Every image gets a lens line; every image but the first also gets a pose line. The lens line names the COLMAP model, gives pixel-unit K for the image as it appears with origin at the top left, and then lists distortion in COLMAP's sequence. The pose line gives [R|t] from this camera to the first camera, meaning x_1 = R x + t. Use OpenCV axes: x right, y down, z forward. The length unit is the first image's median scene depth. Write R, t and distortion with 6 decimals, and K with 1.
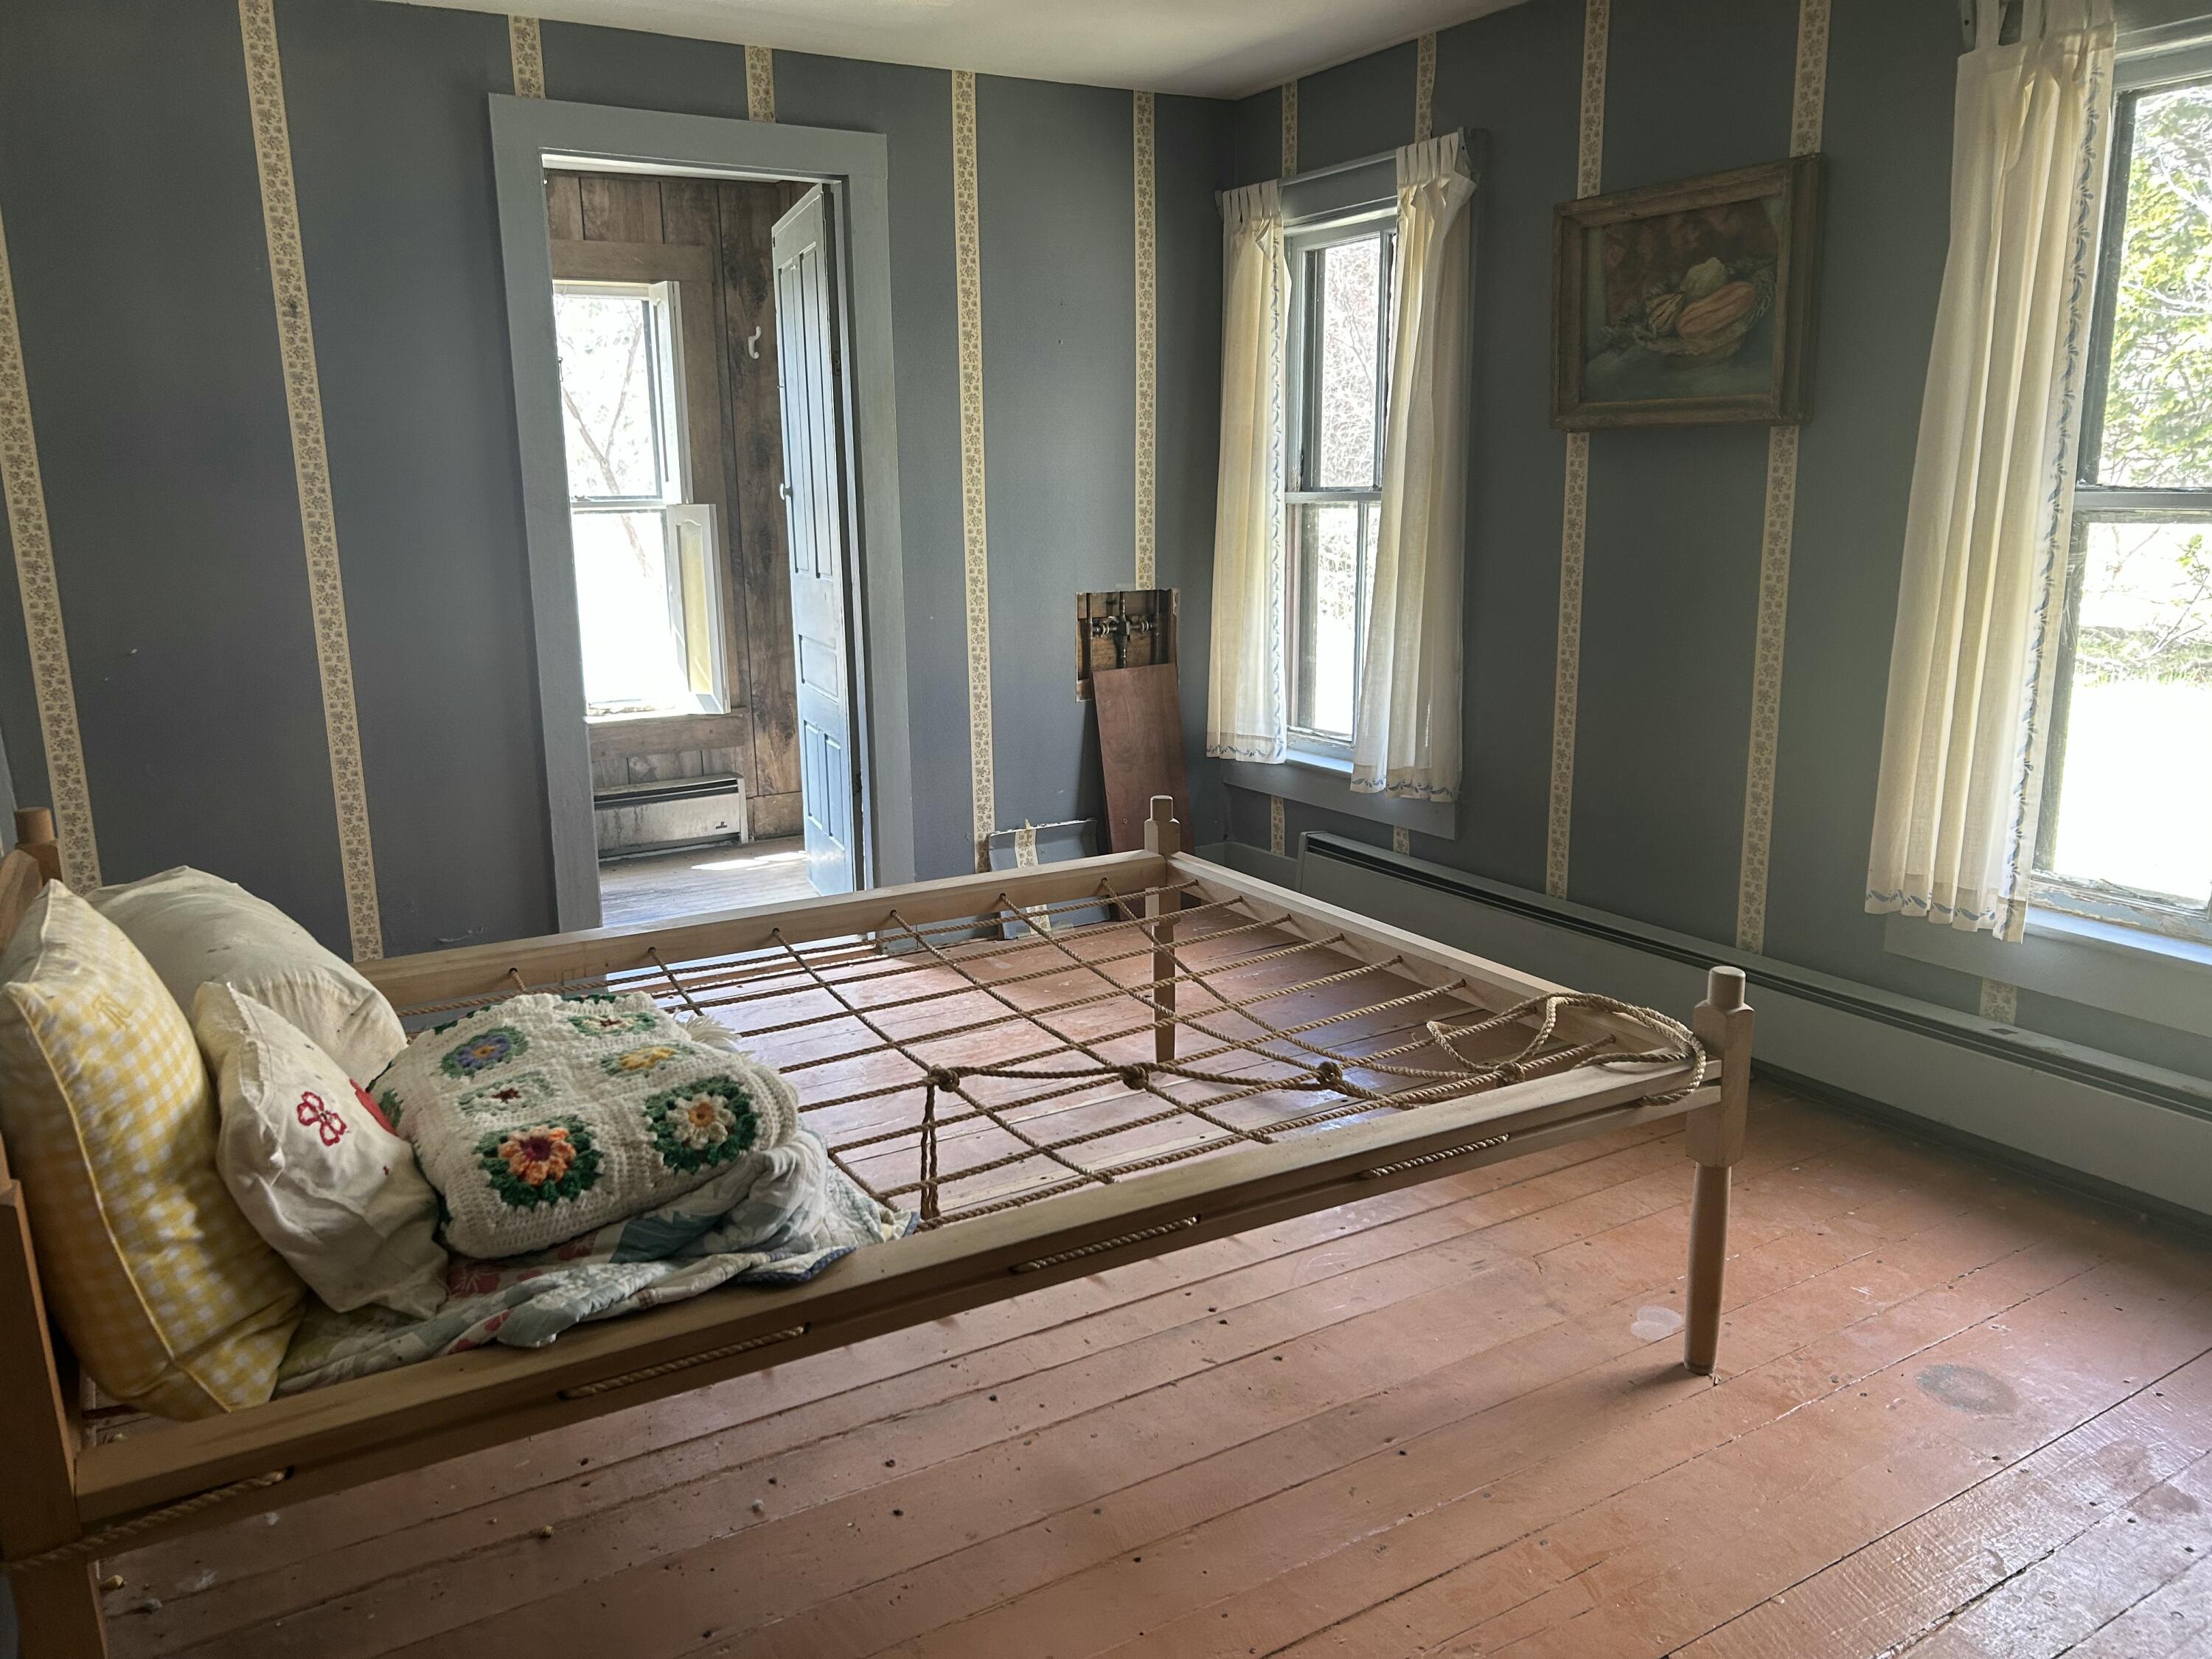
lens RADIAL K [[1643.8, 0, 1112.9], [0, 1643.8, 841.5], [0, 0, 1]] dist [0.005866, 0.000847]
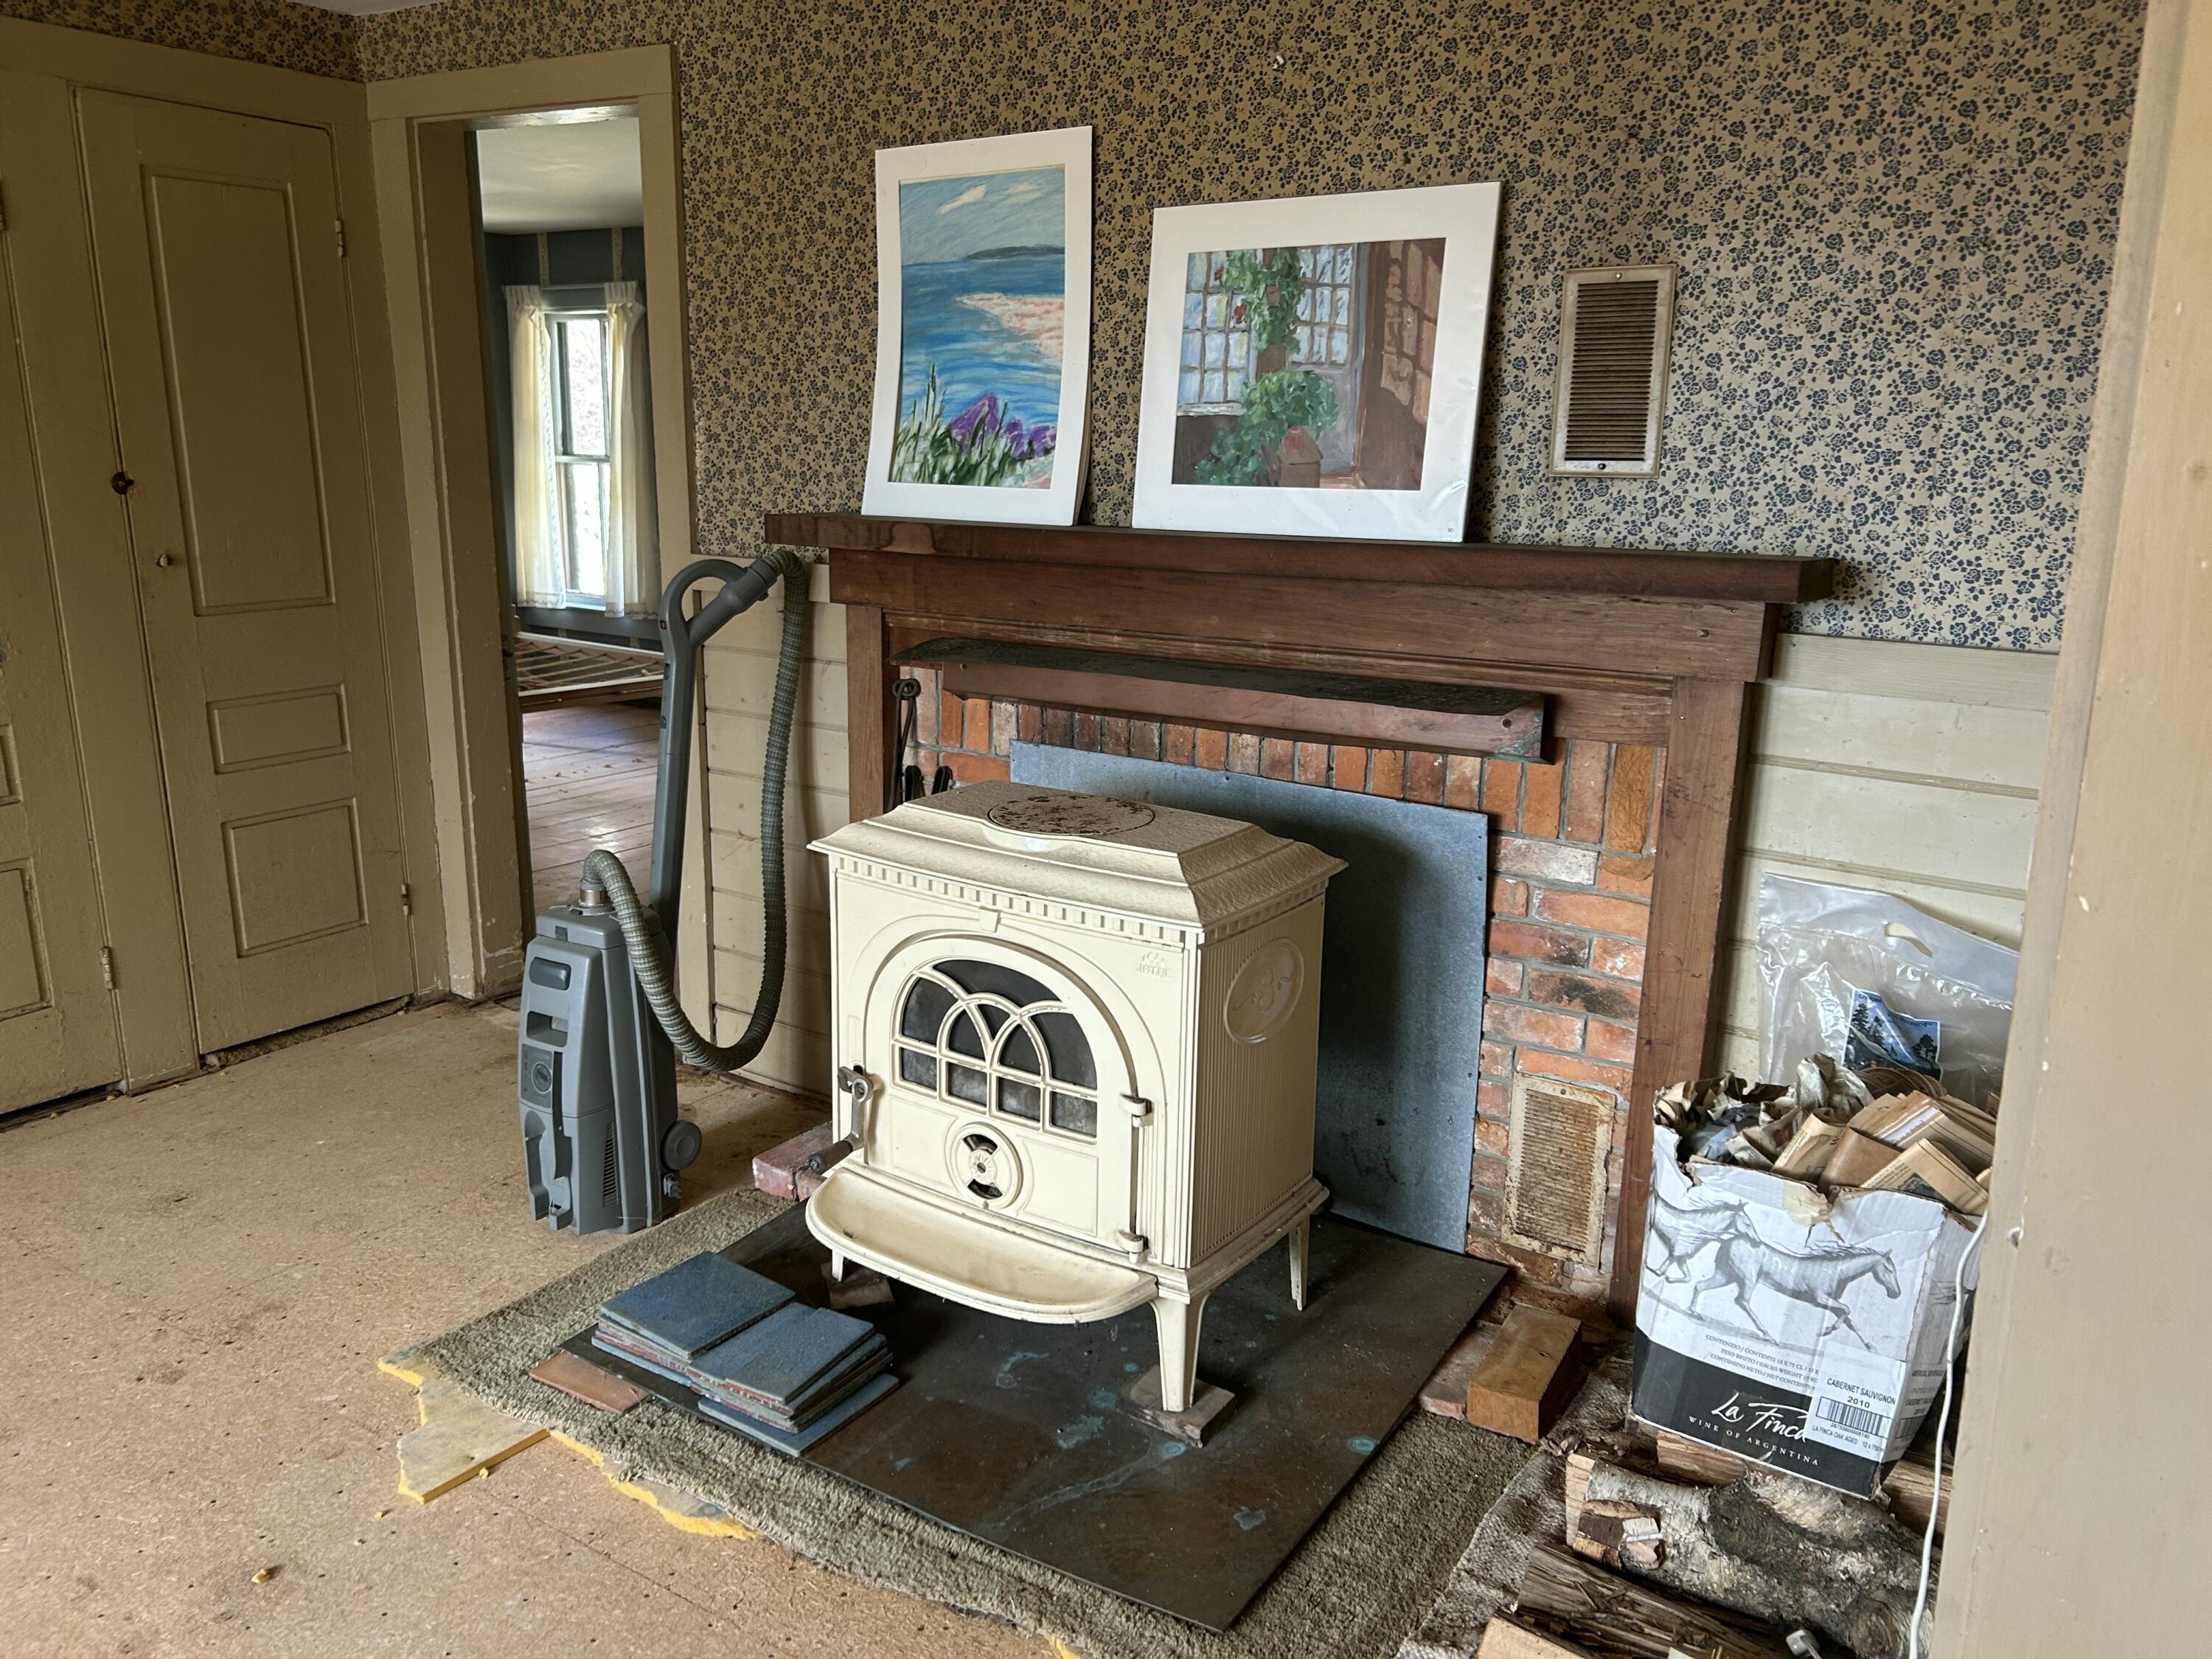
lens RADIAL K [[1643.8, 0, 1120.6], [0, 1643.8, 819.3], [0, 0, 1]] dist [0.005866, 0.000847]
pose [[0.903620, -0.067236, 0.423026, -0.126029], [0.061425, 0.997736, 0.027371, 0.175106], [-0.423909, 0.001251, 0.905704, -0.906549]]
